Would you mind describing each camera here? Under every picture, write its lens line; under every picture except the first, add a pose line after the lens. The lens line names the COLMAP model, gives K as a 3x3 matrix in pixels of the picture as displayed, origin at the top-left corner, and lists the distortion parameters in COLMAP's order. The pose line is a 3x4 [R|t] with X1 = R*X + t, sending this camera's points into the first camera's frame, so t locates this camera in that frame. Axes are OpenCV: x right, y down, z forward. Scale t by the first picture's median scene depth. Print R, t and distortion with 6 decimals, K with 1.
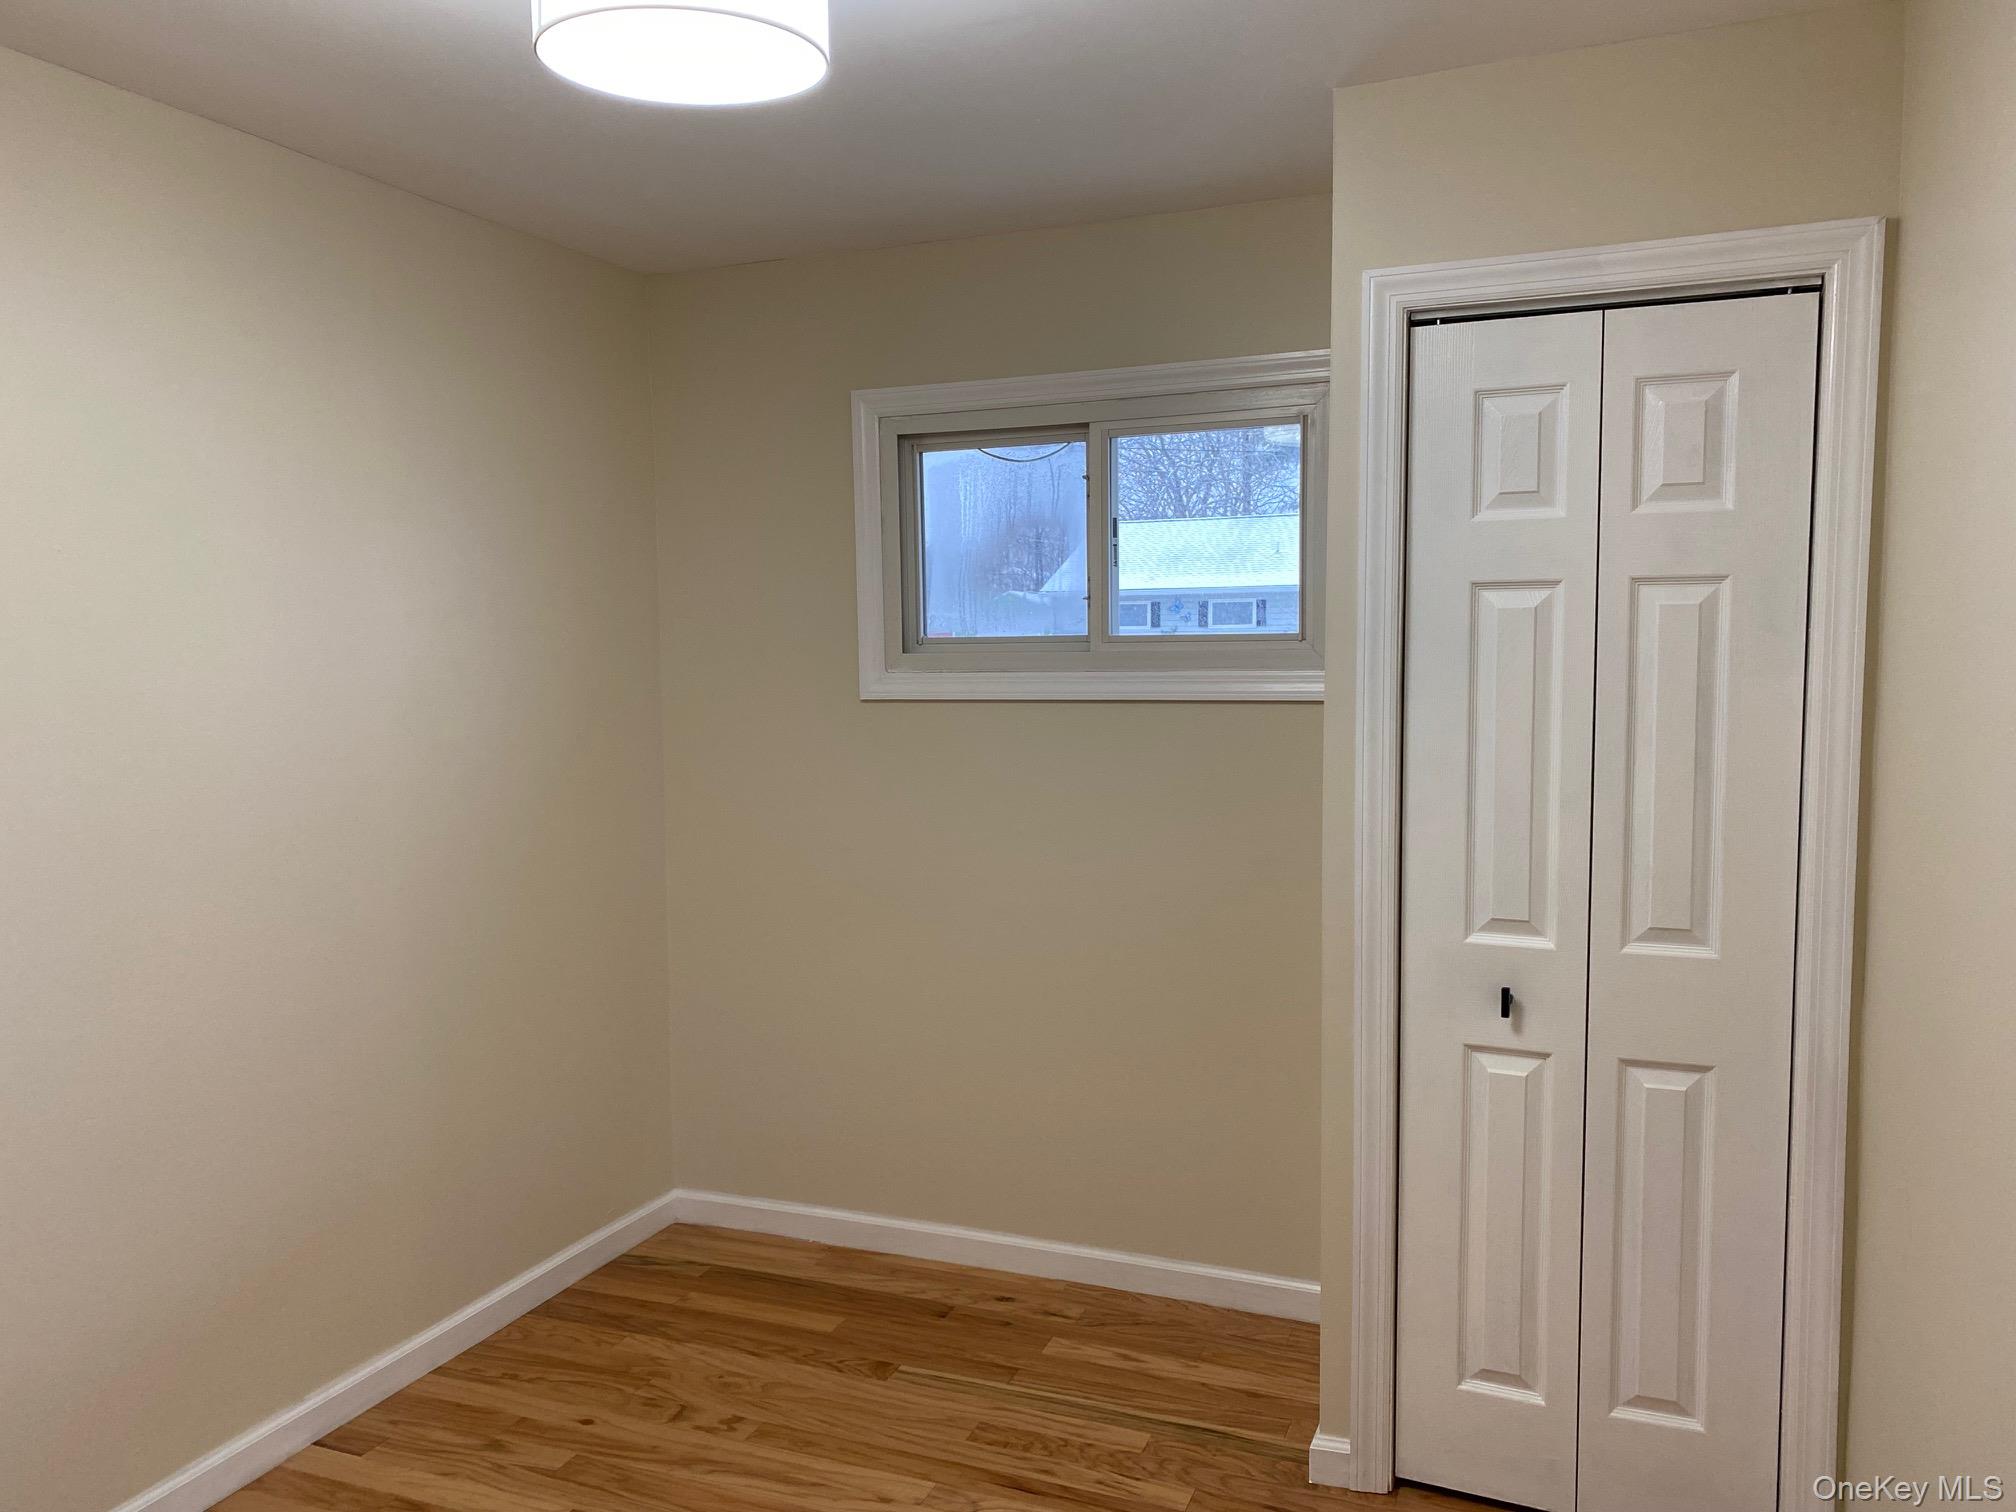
lens RADIAL K [[1535.3, 0, 994.1], [0, 1535.3, 768.2], [0, 0, 1]] dist [0.028987, -0.023908]
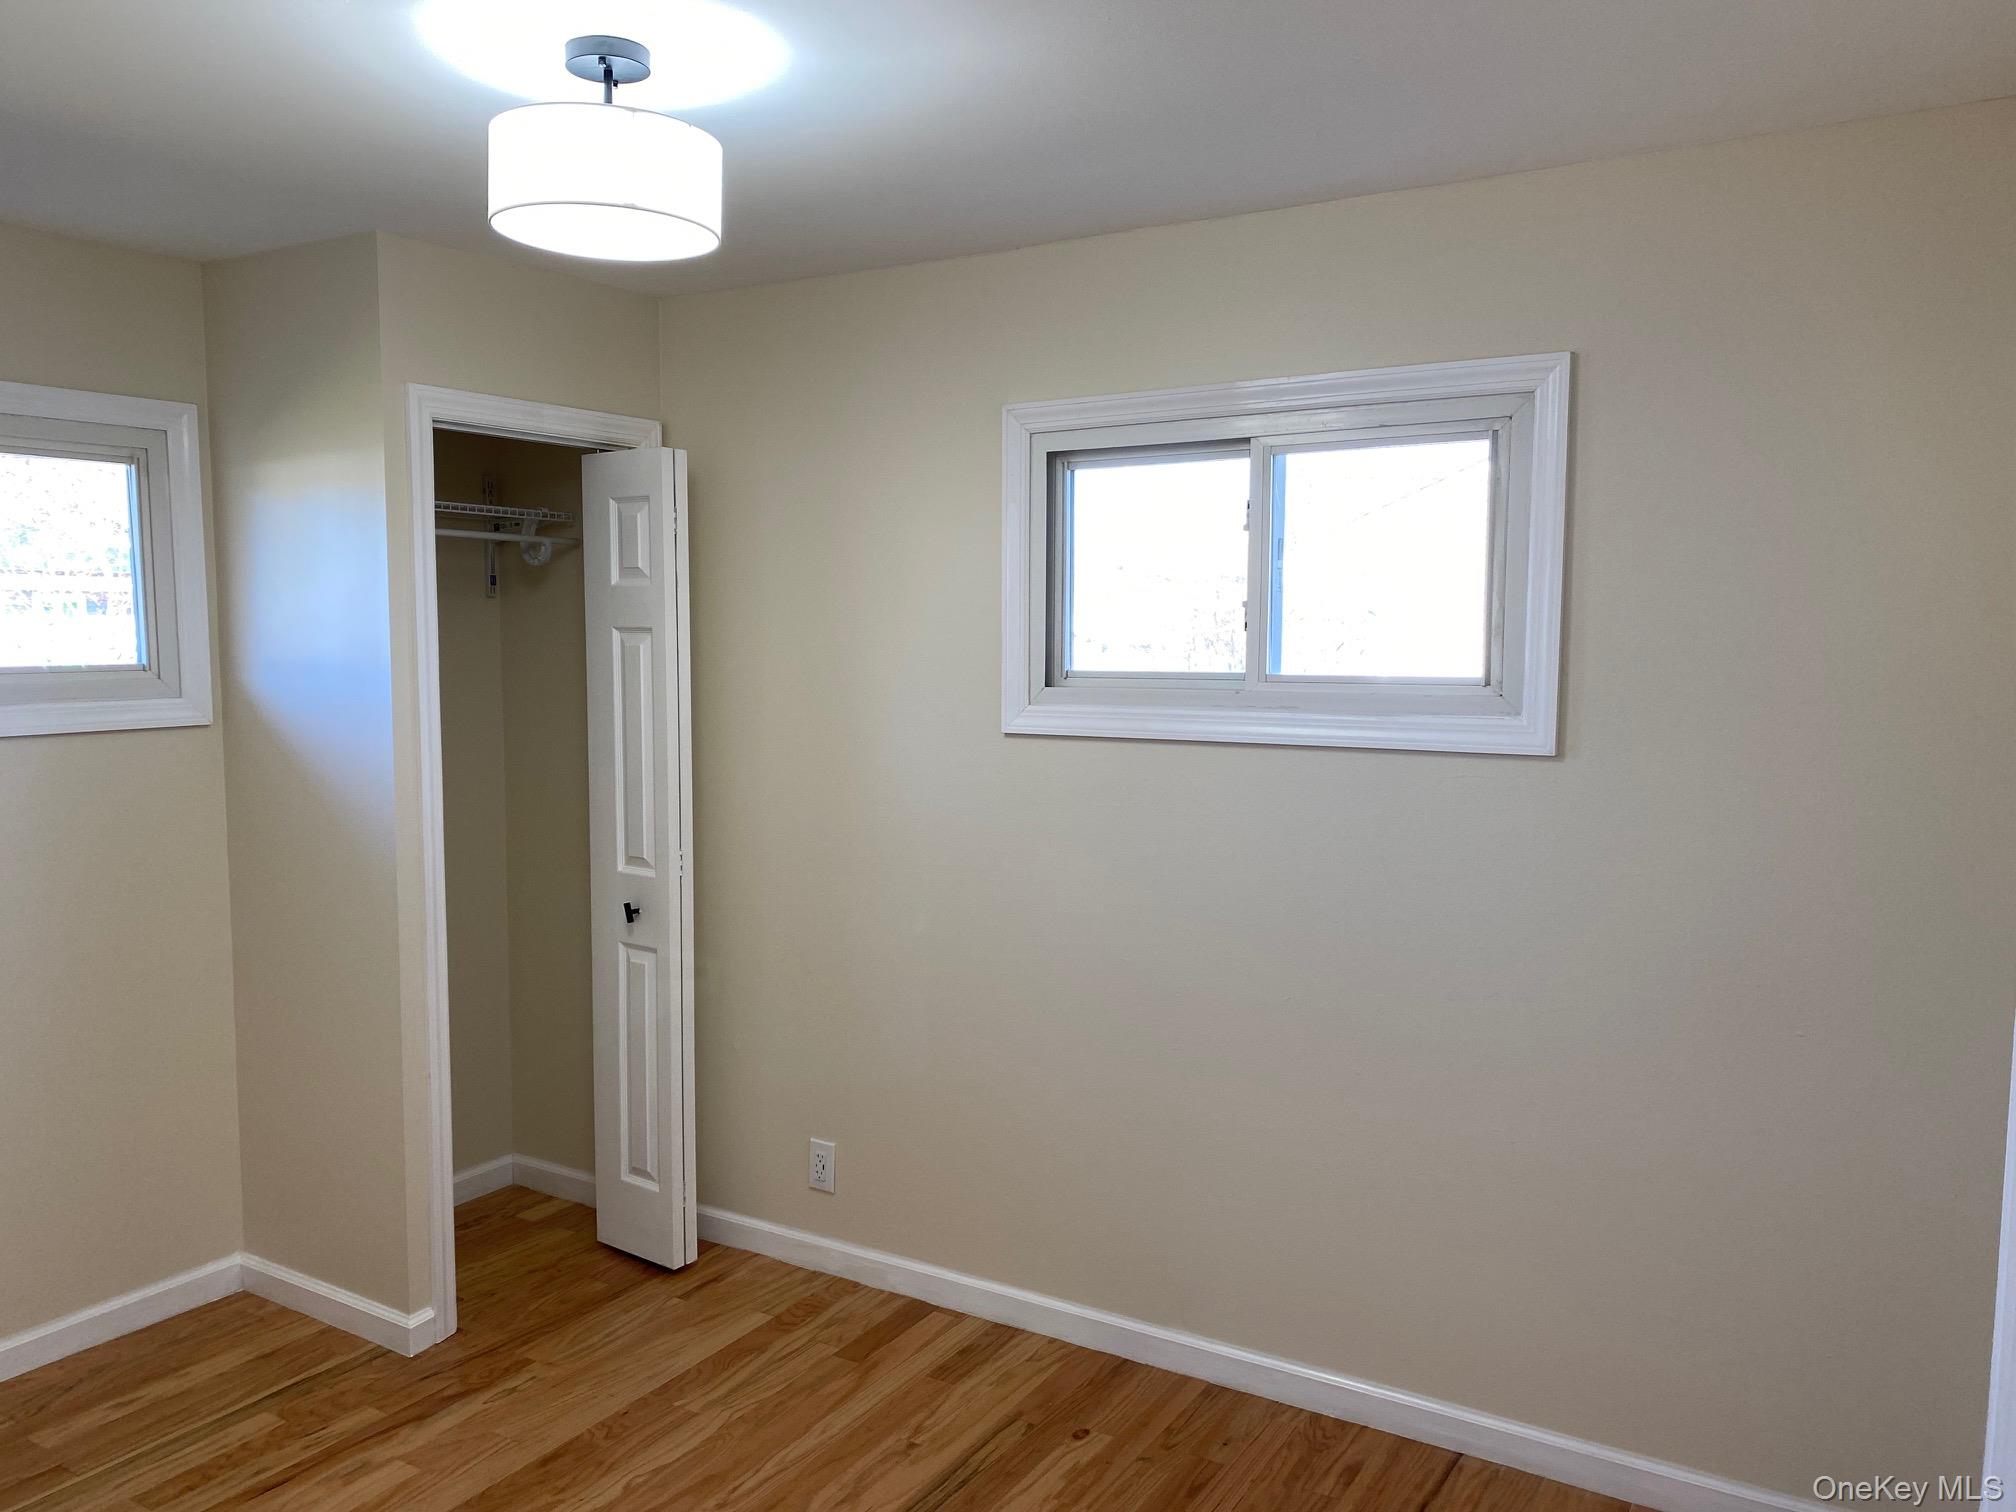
lens RADIAL K [[1535.3, 0, 992.2], [0, 1535.3, 755.0], [0, 0, 1]] dist [0.028987, -0.023908]
pose [[0.156888, -0.072767, 0.984932, -0.882704], [0.083380, 0.994697, 0.060207, -0.047549], [-0.984090, 0.072677, 0.162124, 0.307481]]
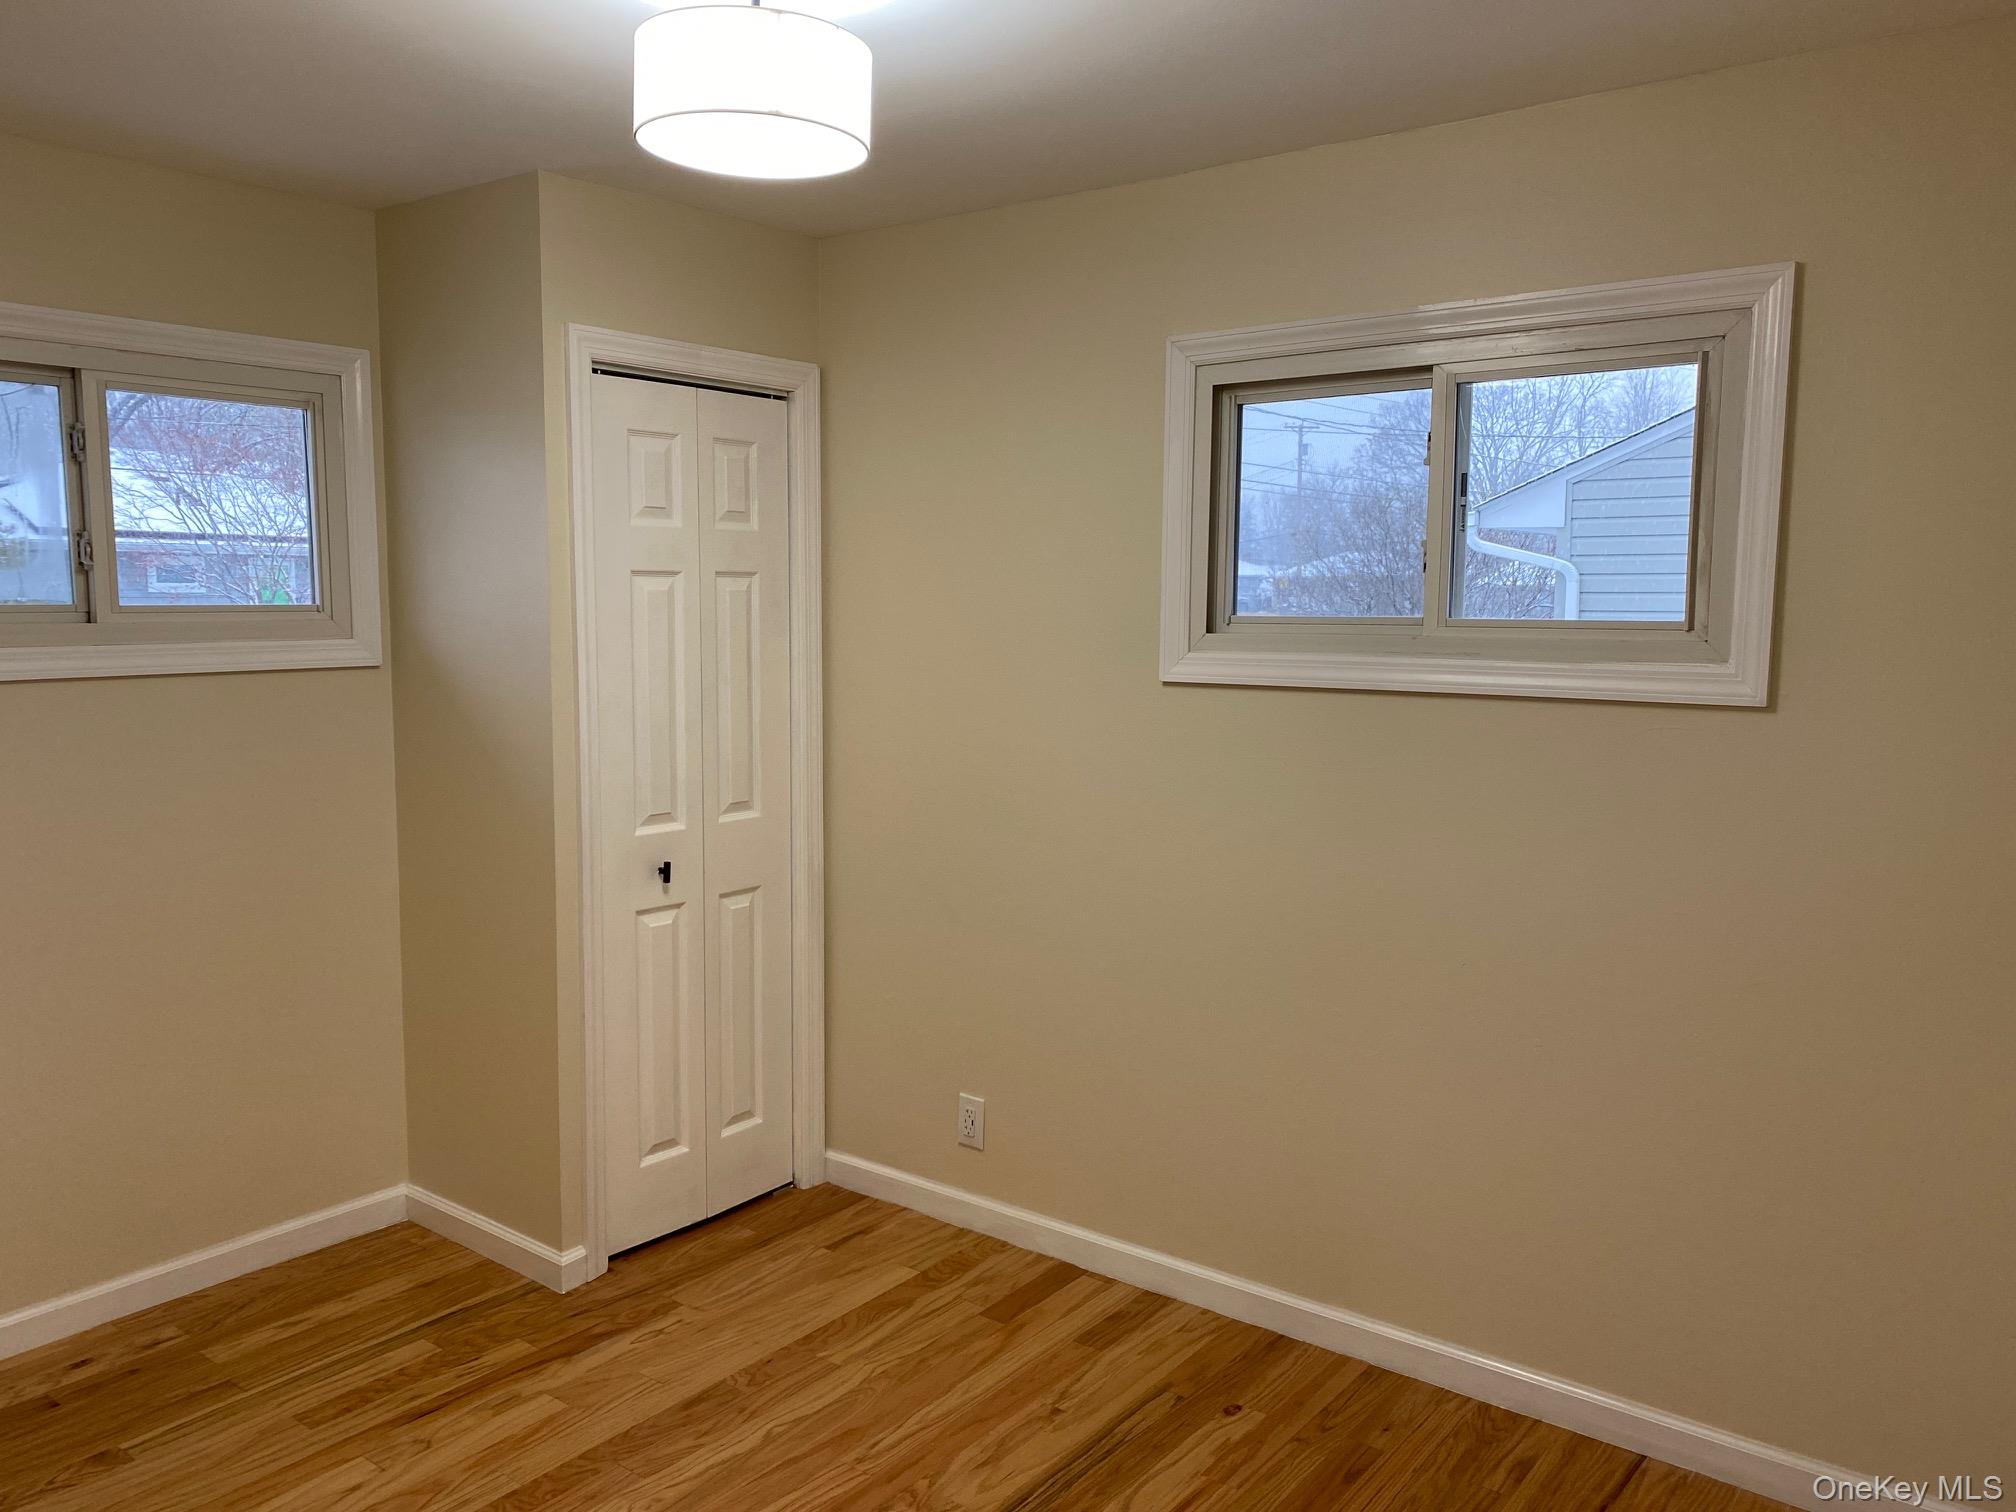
lens RADIAL K [[1535.3, 0, 998.4], [0, 1535.3, 745.9], [0, 0, 1]] dist [0.028987, -0.023908]
pose [[0.258827, -0.084858, 0.962189, -0.844741], [0.075622, 0.994856, 0.067397, -0.030437], [-0.962959, 0.055318, 0.263913, 0.308914]]
